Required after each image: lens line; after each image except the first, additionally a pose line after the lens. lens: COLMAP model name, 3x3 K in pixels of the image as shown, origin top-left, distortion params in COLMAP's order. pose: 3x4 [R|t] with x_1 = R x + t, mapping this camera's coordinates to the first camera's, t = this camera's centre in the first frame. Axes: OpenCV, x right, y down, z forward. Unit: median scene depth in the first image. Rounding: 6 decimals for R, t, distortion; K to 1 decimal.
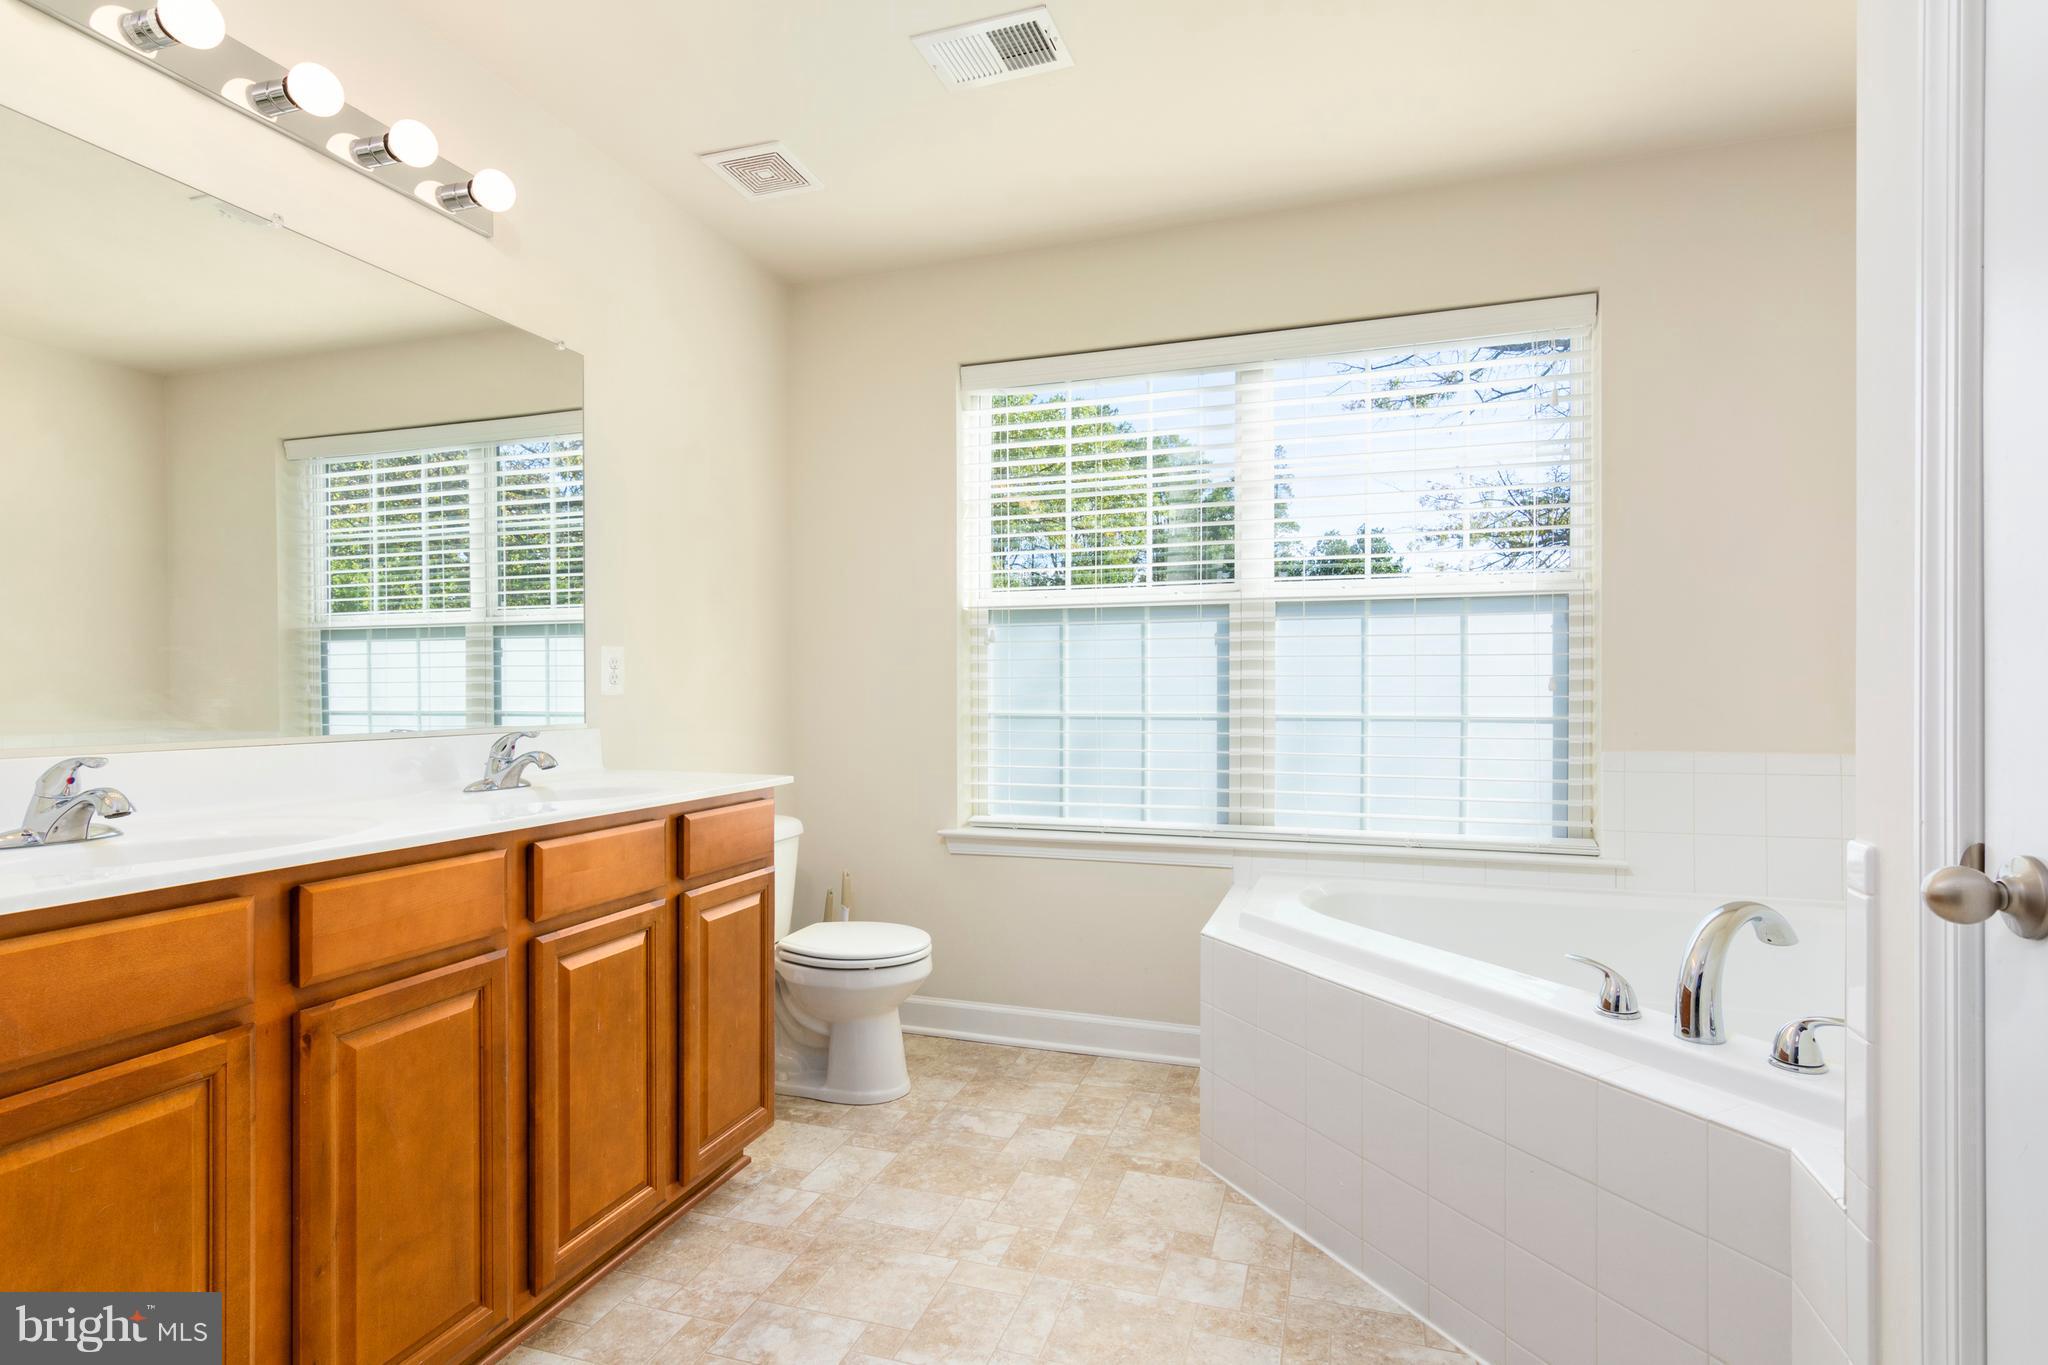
lens RADIAL K [[994.4, 0, 1022.8], [0, 994.4, 687.3], [0, 0, 1]] dist [0.013588, -0.000228]
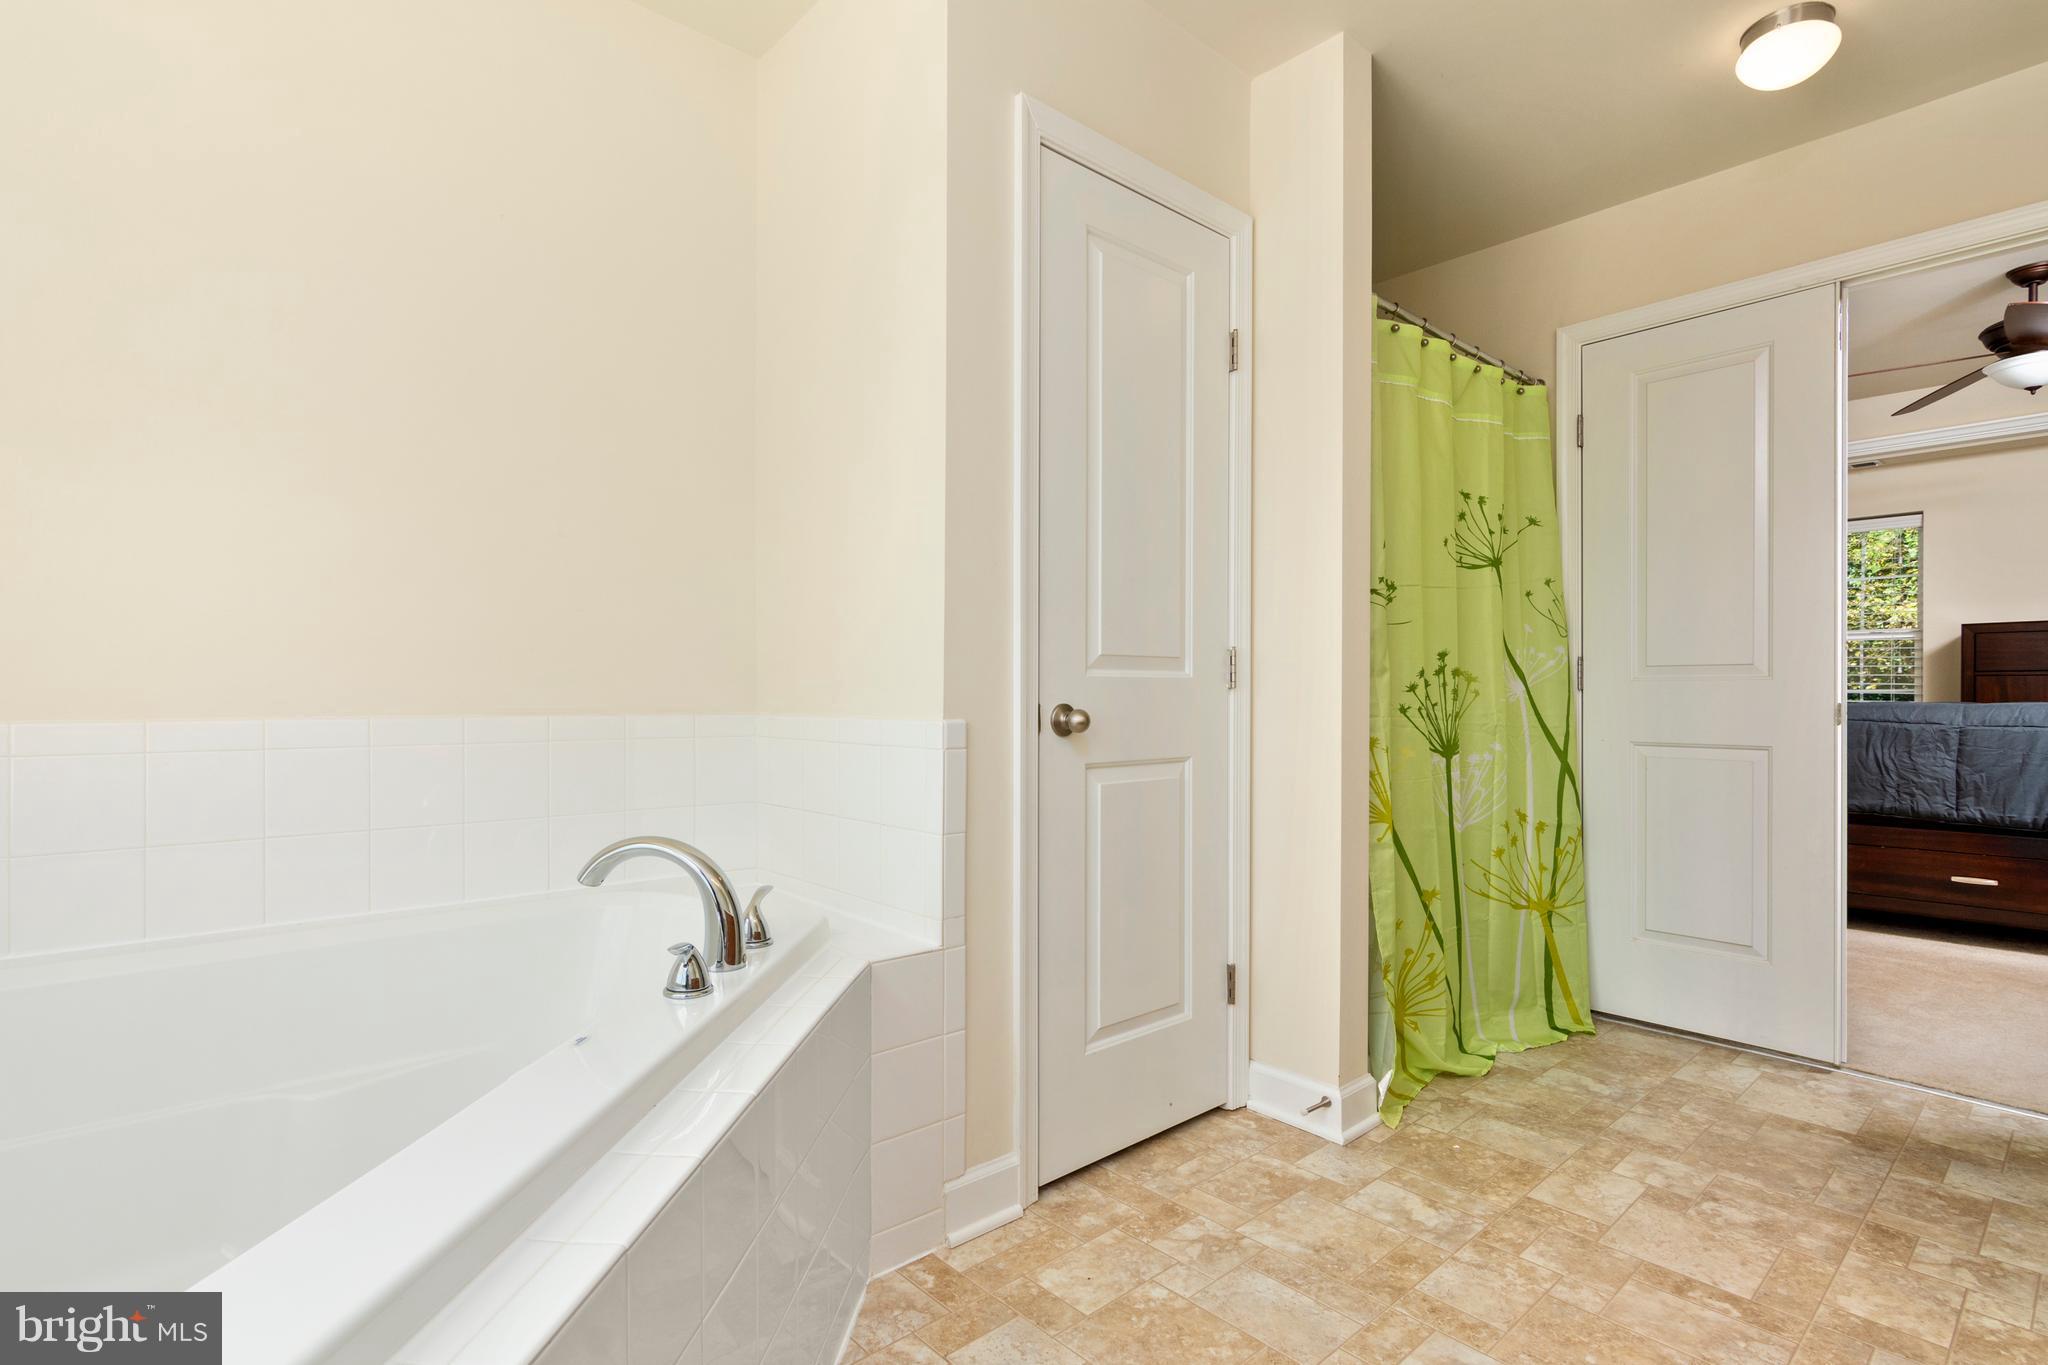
lens RADIAL K [[994.4, 0, 1025.2], [0, 994.4, 691.4], [0, 0, 1]] dist [0.013588, -0.000228]
pose [[-0.863655, 0.003870, 0.504069, -0.166847], [0.000643, 0.999978, -0.006574, 0.048243], [-0.504083, -0.005354, -0.863638, 1.733263]]
